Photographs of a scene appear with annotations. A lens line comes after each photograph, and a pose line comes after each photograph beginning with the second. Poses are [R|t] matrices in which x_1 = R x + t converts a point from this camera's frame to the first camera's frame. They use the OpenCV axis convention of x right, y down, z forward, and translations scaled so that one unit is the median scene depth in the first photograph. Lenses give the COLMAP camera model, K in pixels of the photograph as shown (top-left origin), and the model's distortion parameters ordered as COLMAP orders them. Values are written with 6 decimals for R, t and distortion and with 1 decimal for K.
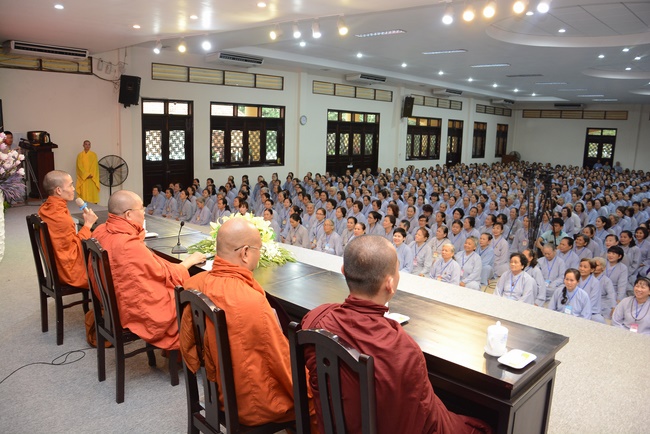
lens RADIAL K [[507.0, 0, 325.0], [0, 507.0, 217.0], [0, 0, 1]] dist [-0.084302, 0.009855]
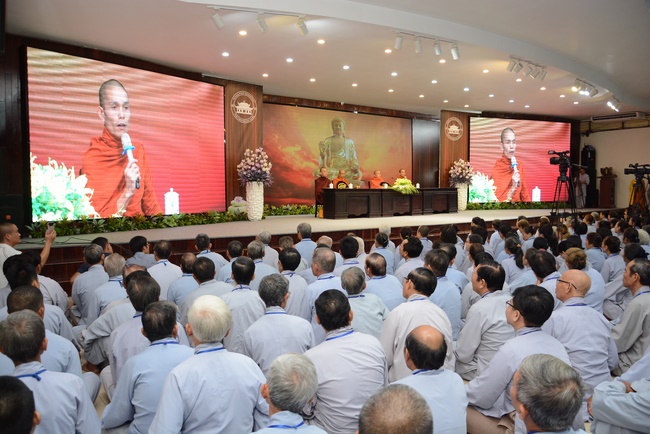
lens RADIAL K [[507.0, 0, 325.0], [0, 507.0, 217.0], [0, 0, 1]] dist [-0.084302, 0.009855]
pose [[-0.167885, 0.055323, -0.984253, 0.804893], [-0.141691, 0.986703, 0.079629, -0.010600], [0.975571, 0.152828, -0.157814, 0.257532]]
